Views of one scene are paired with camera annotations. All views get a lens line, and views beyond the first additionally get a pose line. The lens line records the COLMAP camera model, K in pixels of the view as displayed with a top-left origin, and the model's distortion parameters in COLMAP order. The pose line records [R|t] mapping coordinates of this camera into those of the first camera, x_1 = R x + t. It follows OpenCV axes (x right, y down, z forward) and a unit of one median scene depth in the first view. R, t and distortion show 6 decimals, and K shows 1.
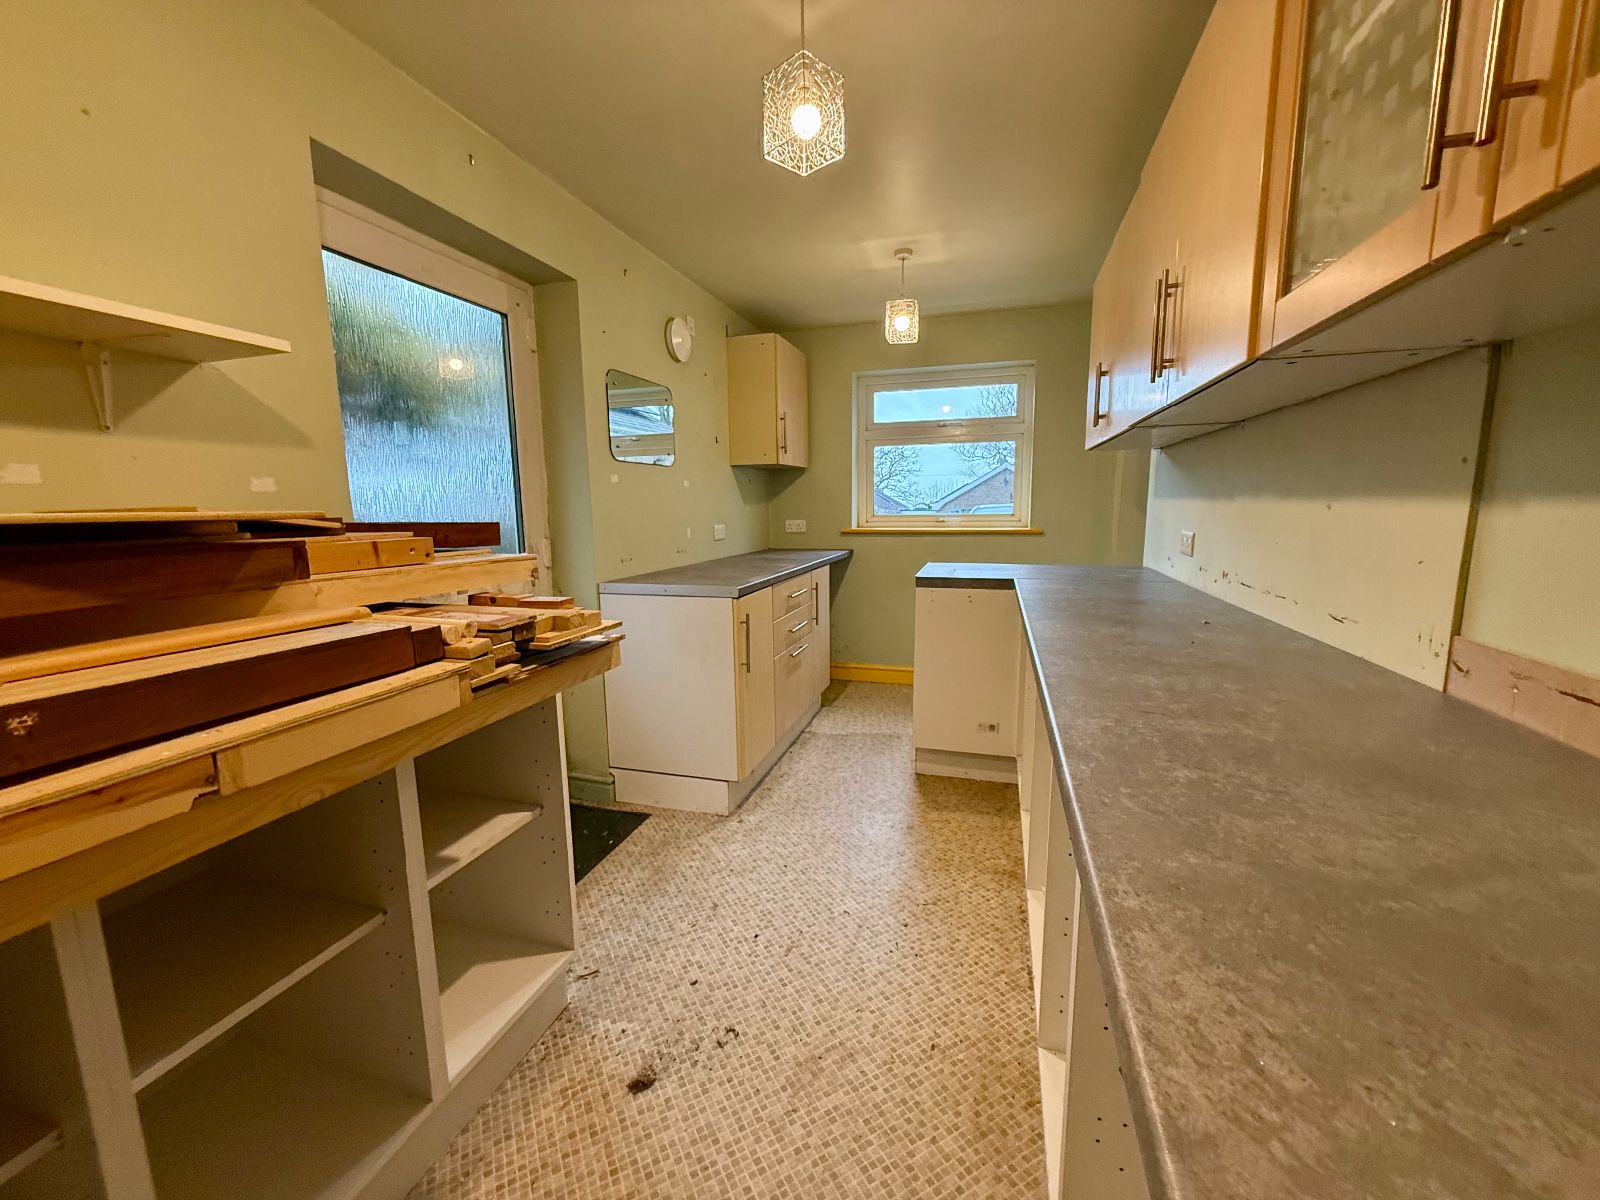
lens RADIAL K [[636.9, 0, 799.4], [0, 636.9, 602.3], [0, 0, 1]] dist [0.004598, 0.000139]
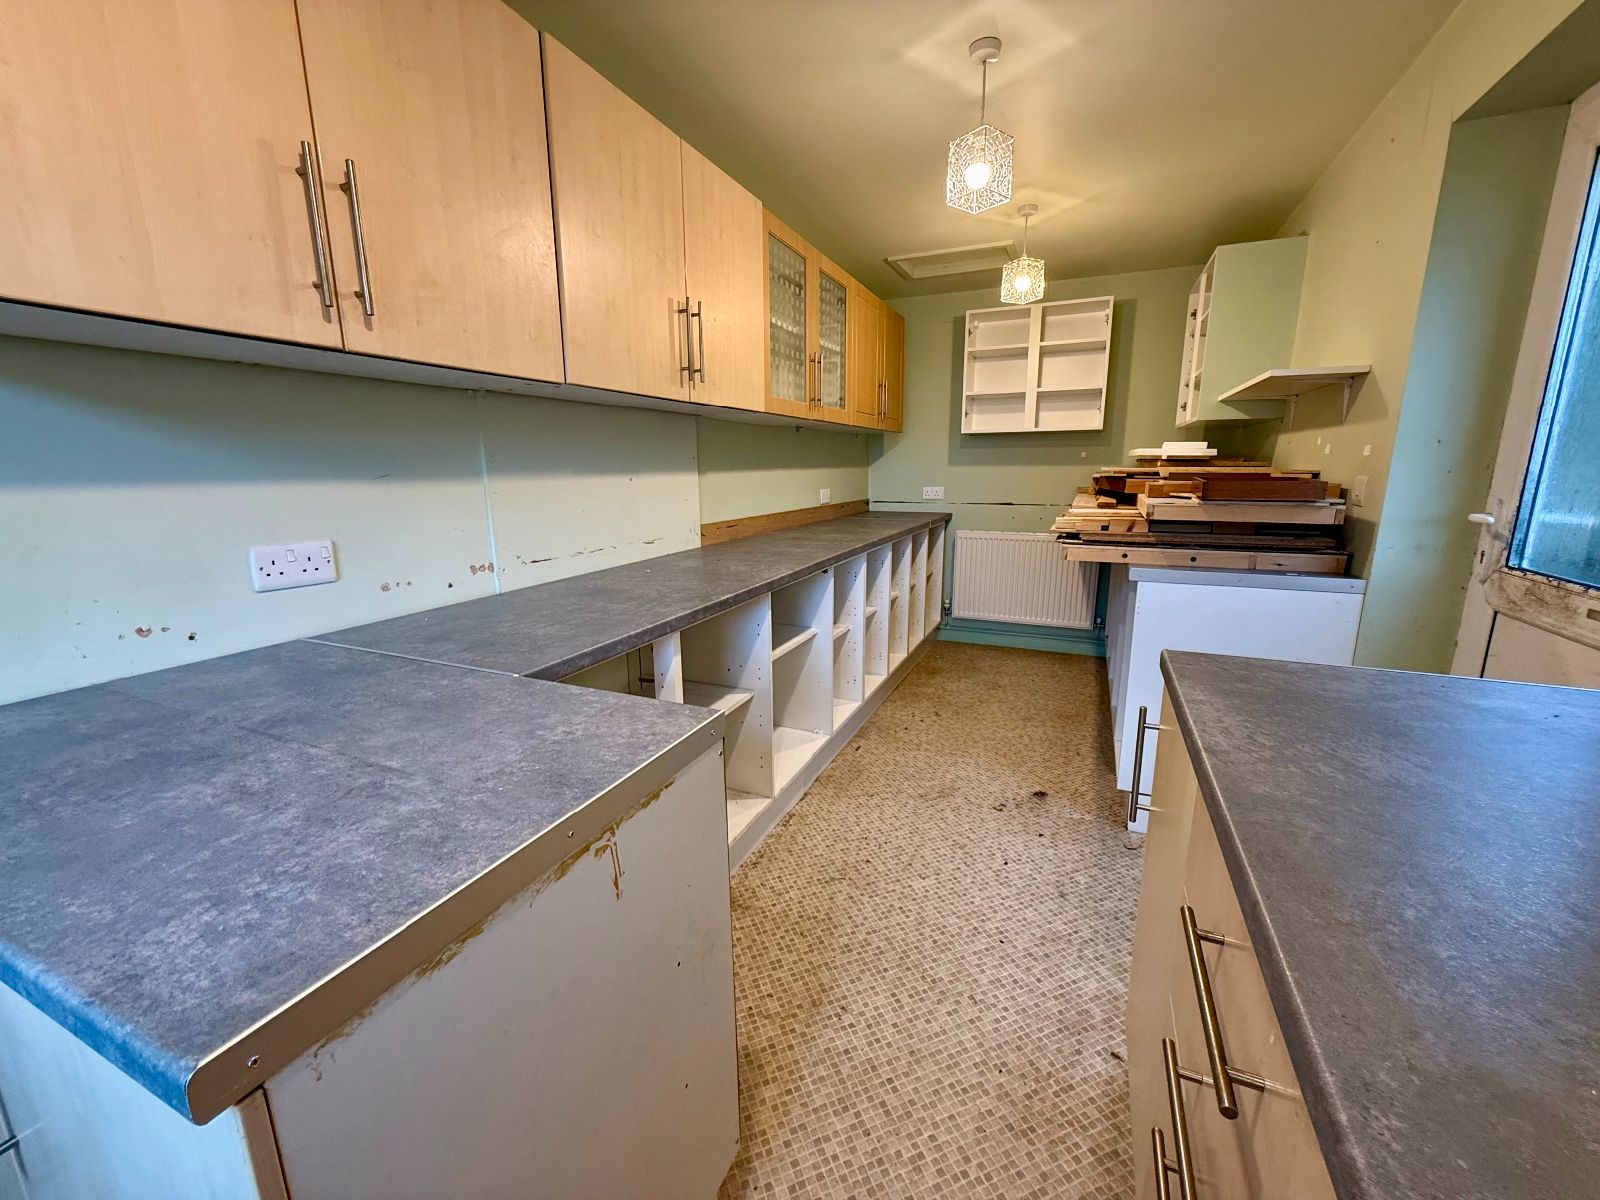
lens RADIAL K [[636.9, 0, 798.1], [0, 636.9, 598.1], [0, 0, 1]] dist [0.004598, 0.000139]
pose [[-0.991890, -0.002172, 0.127079, 0.168534], [0.042737, 0.935934, 0.349571, -0.349956], [-0.119697, 0.352167, -0.928251, 2.138971]]
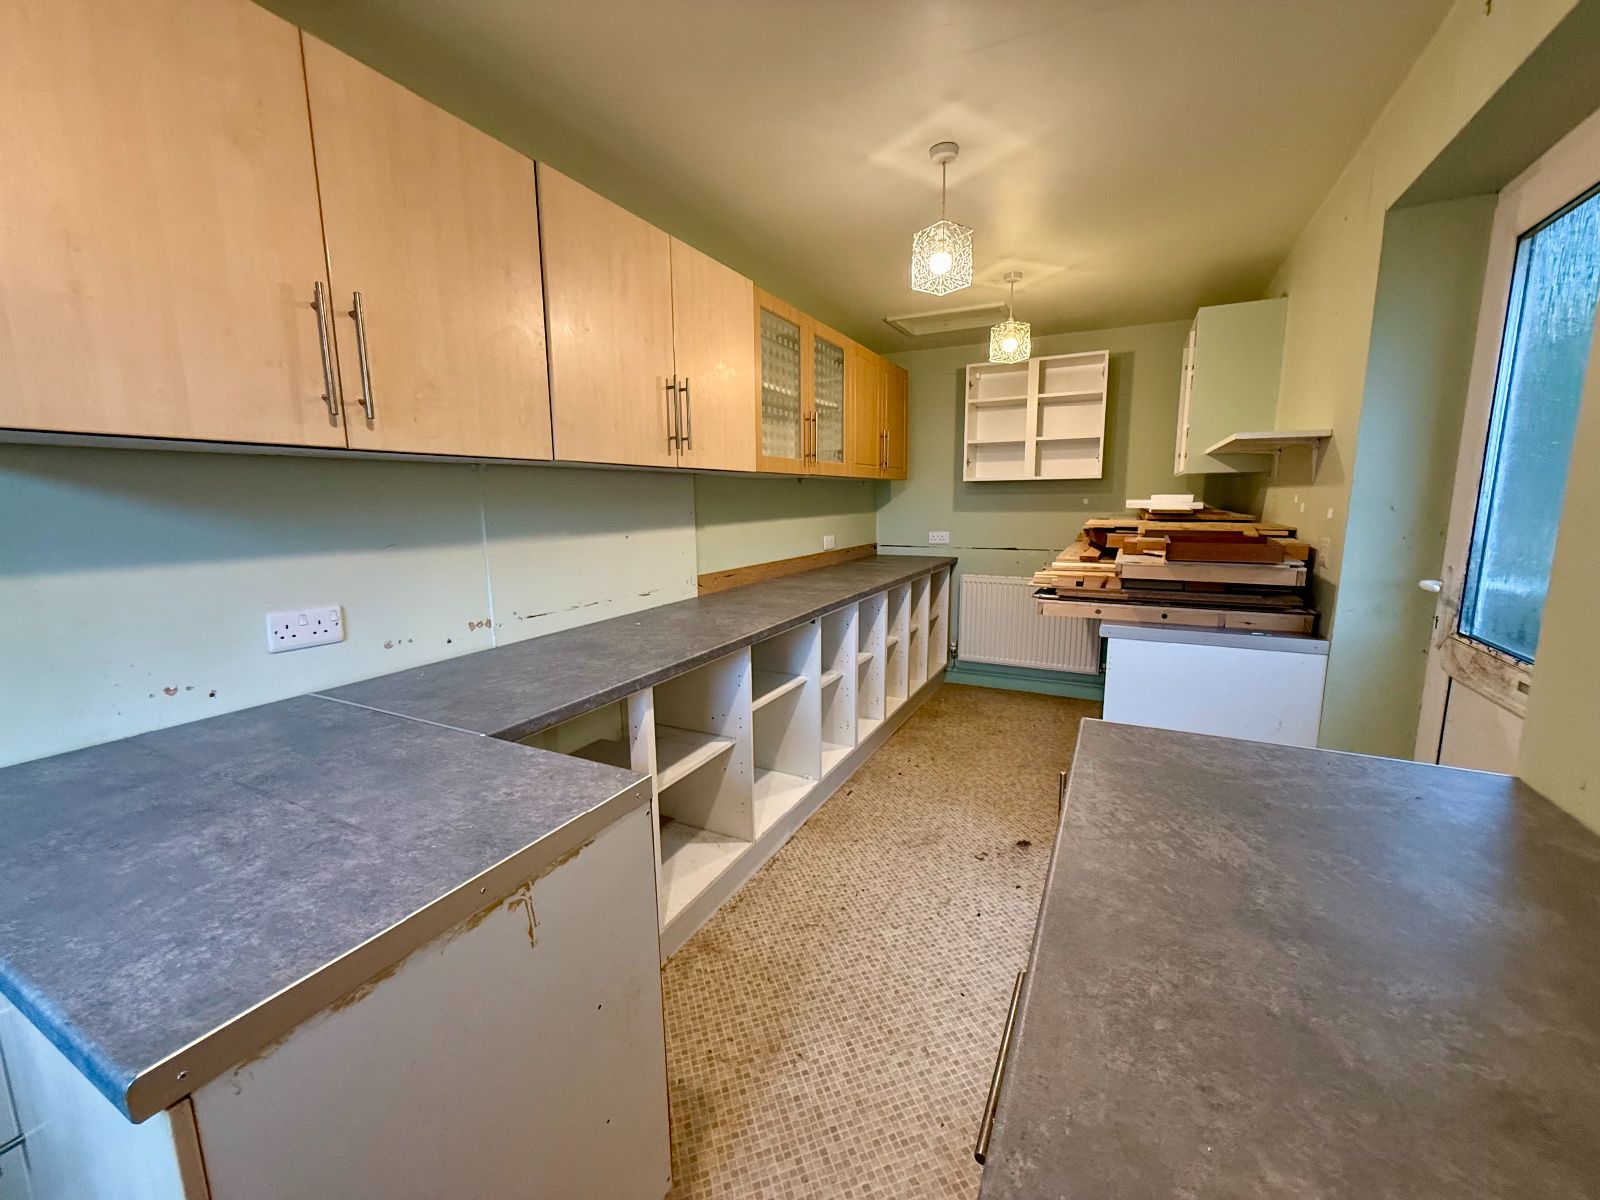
lens RADIAL K [[636.9, 0, 797.9], [0, 636.9, 598.6], [0, 0, 1]] dist [0.004598, 0.000139]
pose [[-0.983945, -0.001573, 0.178467, 0.051607], [0.053125, 0.952053, 0.301284, -0.410159], [-0.170384, 0.305928, -0.936684, 2.171225]]
